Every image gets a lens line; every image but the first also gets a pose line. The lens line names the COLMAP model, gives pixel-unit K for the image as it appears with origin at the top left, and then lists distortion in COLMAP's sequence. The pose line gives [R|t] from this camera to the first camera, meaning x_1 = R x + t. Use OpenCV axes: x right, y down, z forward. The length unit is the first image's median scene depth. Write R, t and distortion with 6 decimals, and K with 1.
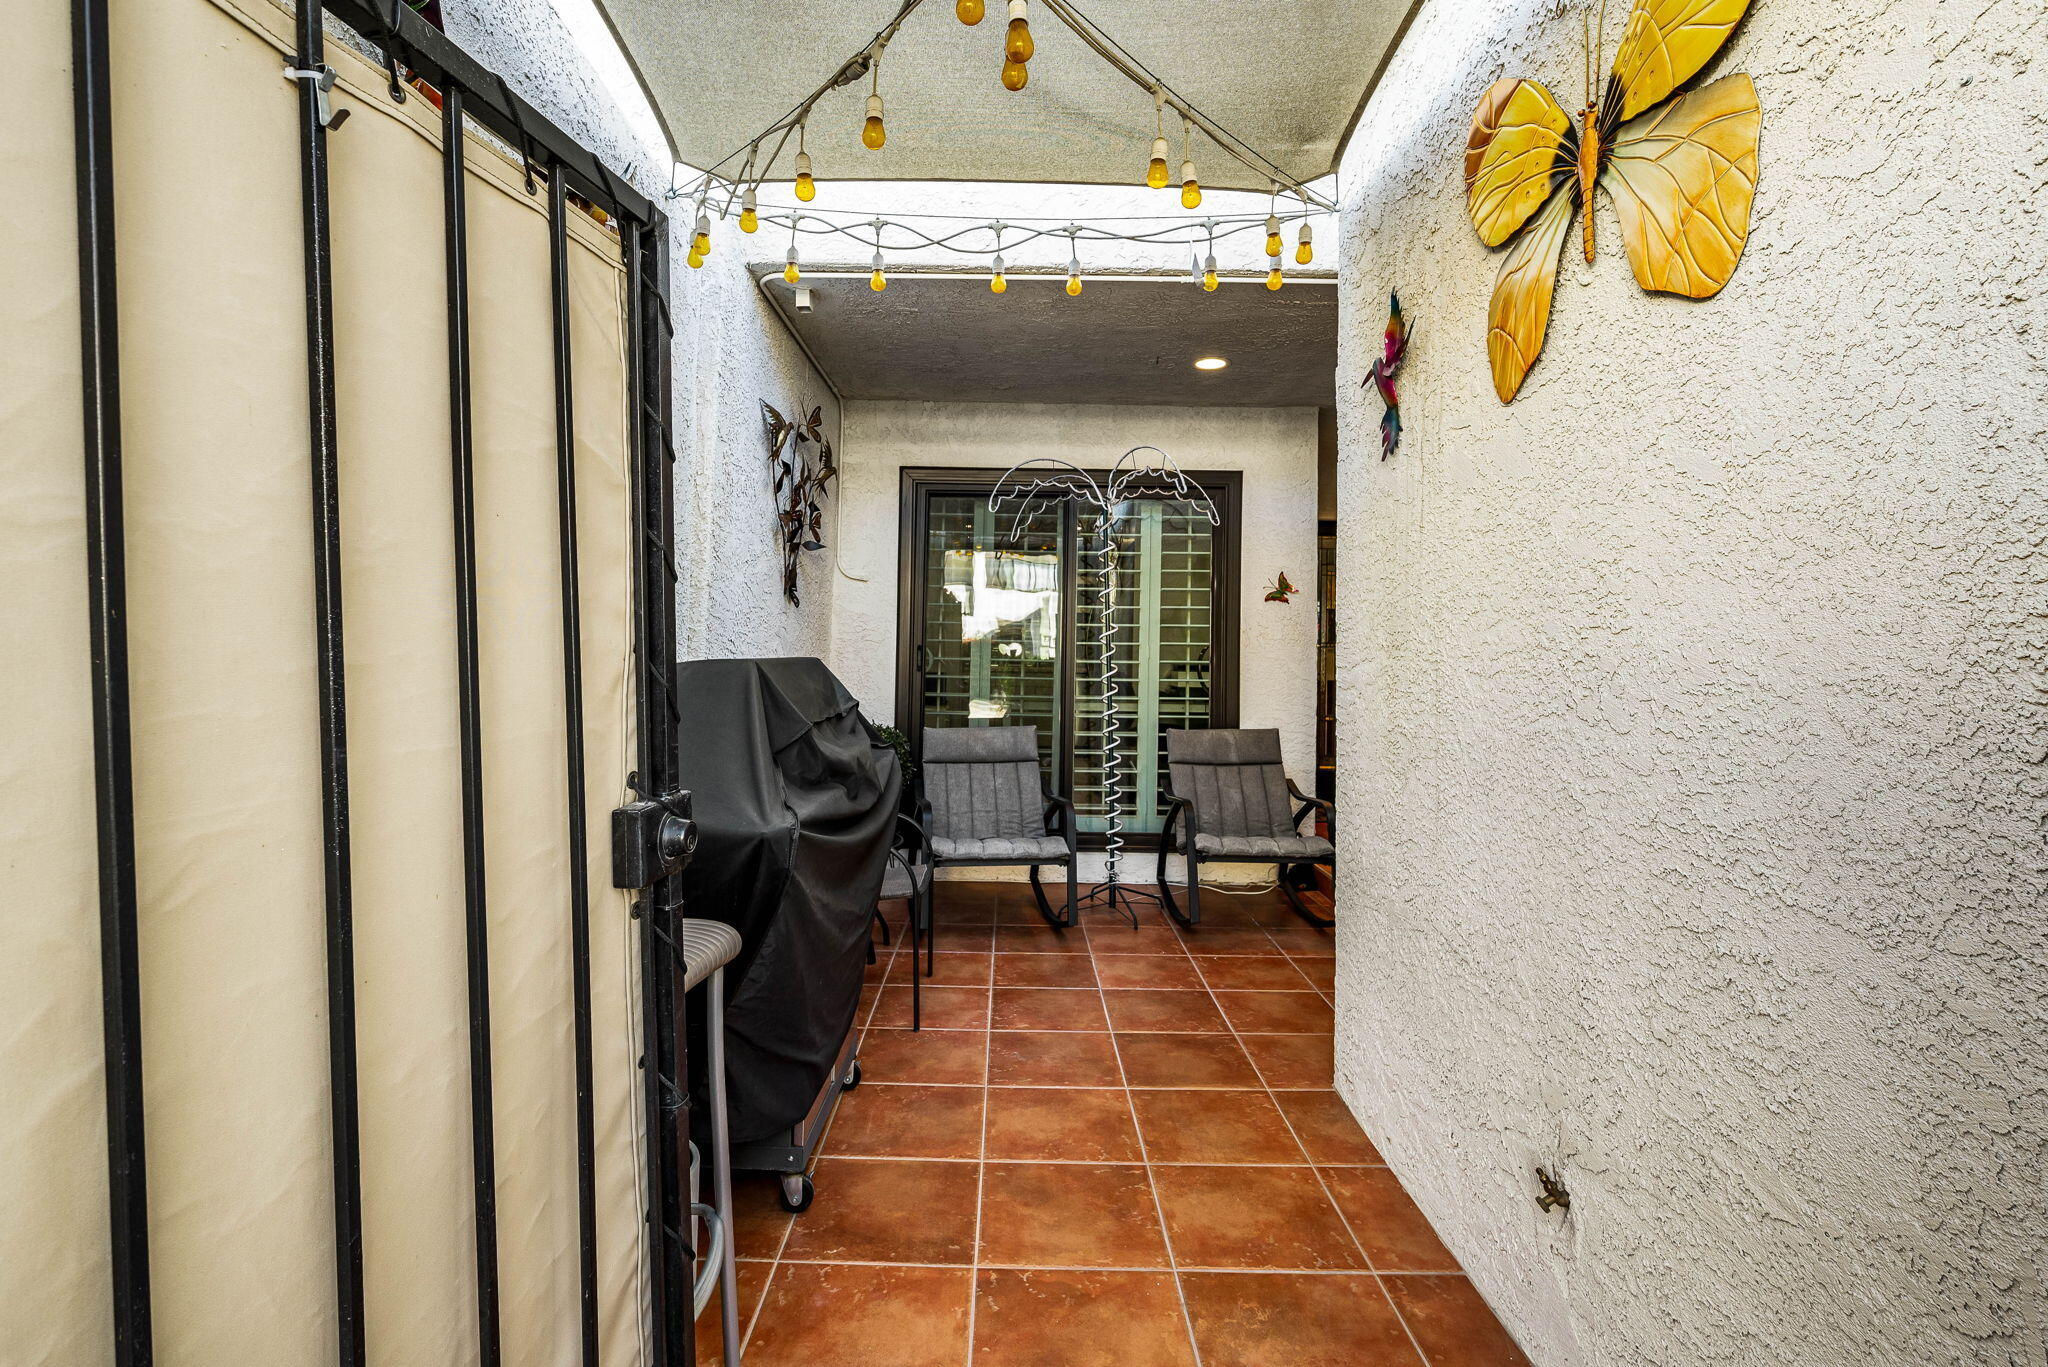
lens RADIAL K [[892.7, 0, 1022.5], [0, 892.7, 688.5], [0, 0, 1]] dist [-0.003577, 0.000544]
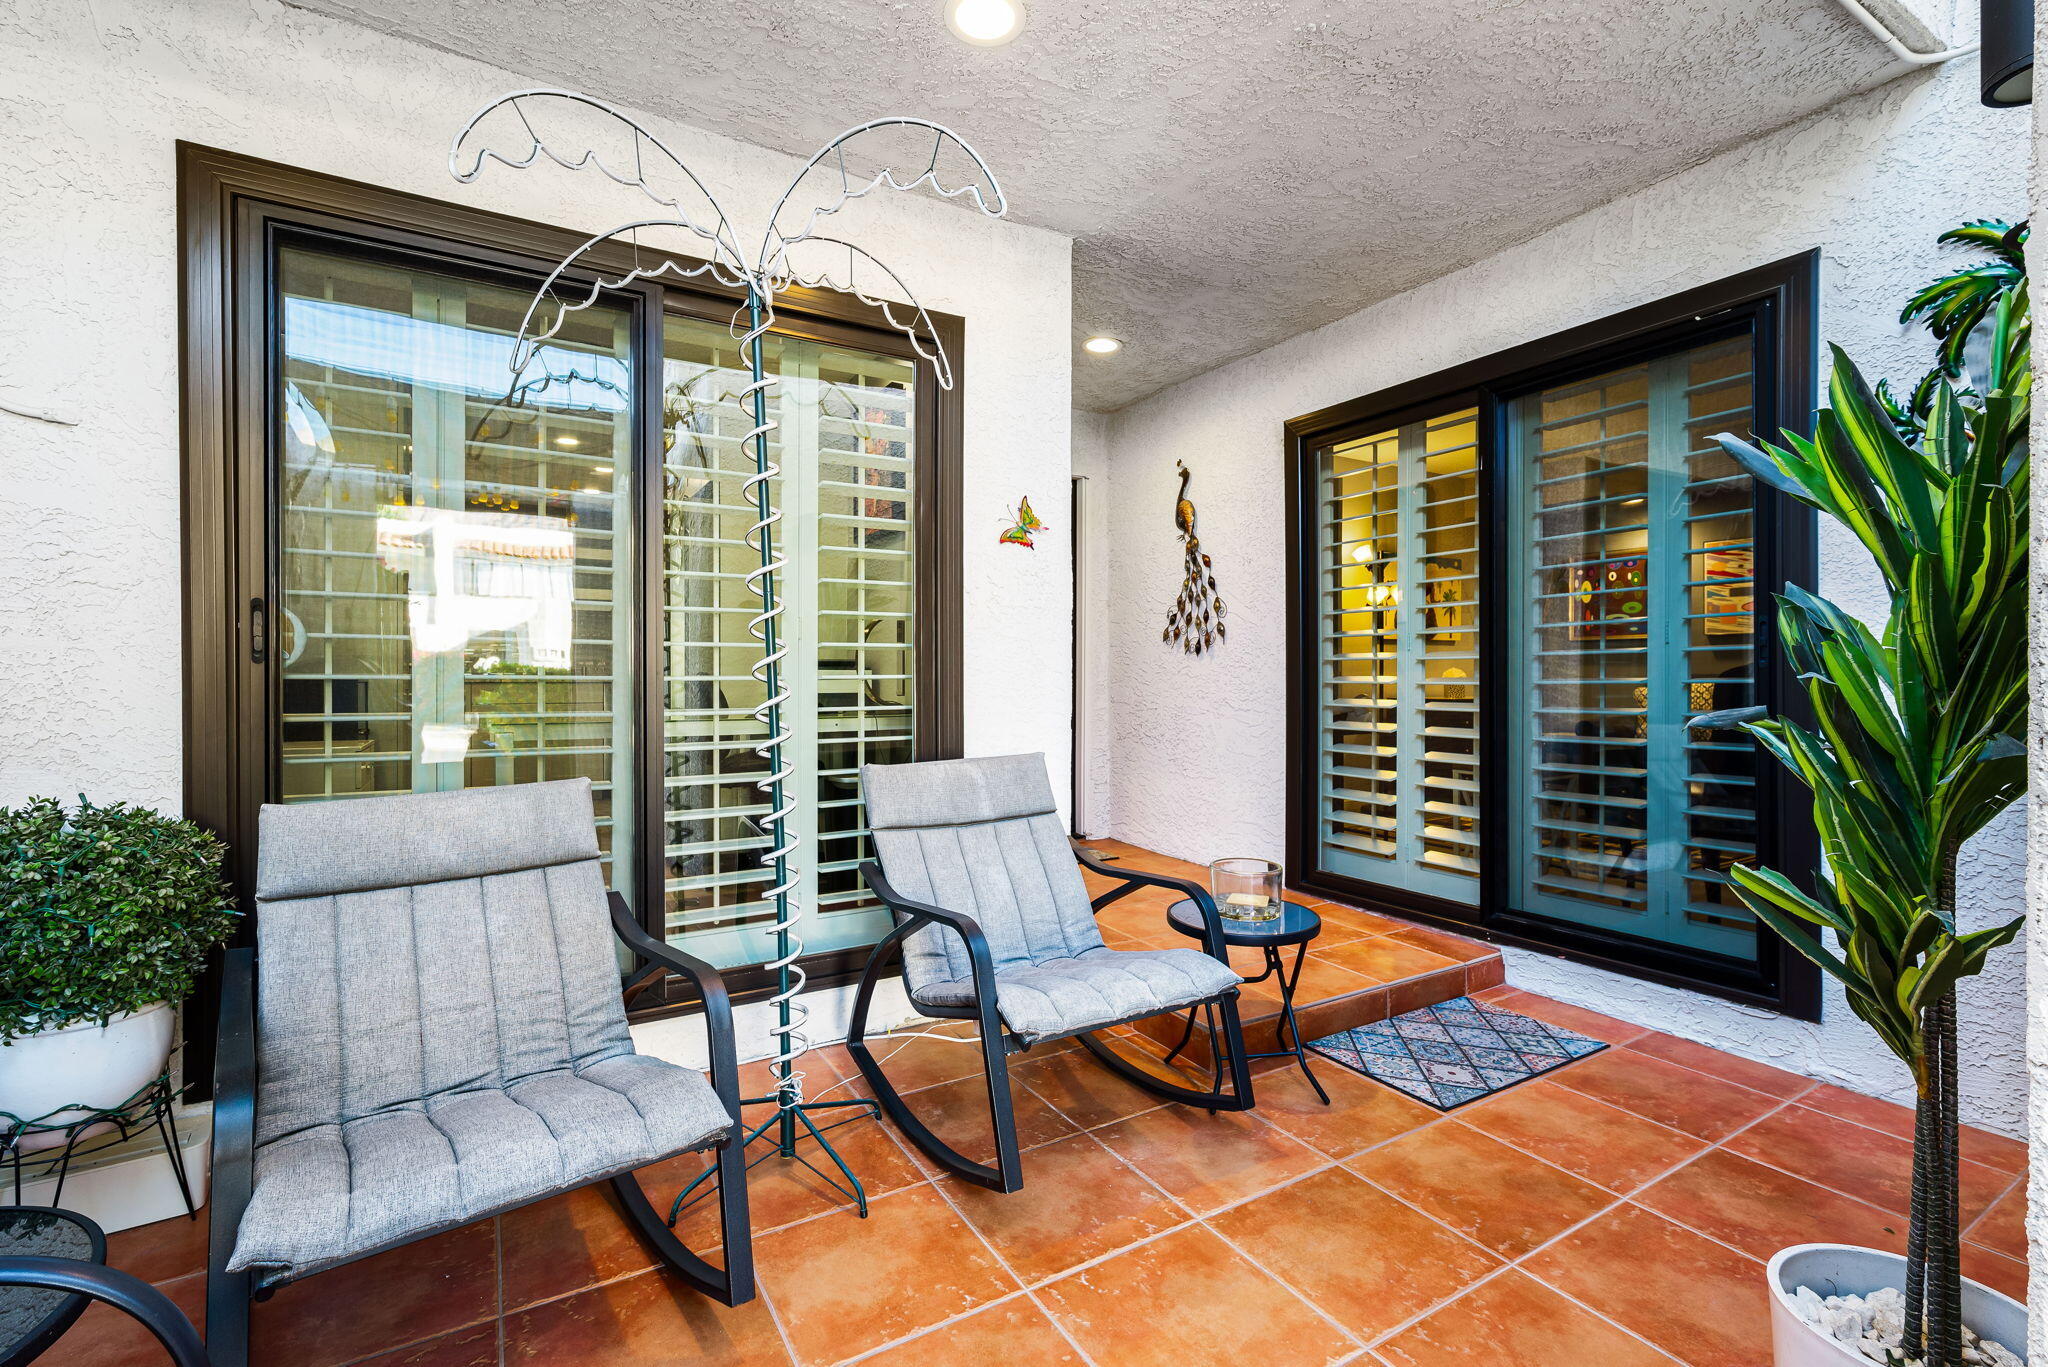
lens RADIAL K [[892.7, 0, 1040.0], [0, 892.7, 694.1], [0, 0, 1]] dist [-0.003577, 0.000544]
pose [[0.856276, -0.023770, 0.515971, -0.020123], [0.027702, 0.999616, 0.000078, 0.005338], [-0.515775, 0.014227, 0.856606, 0.472757]]
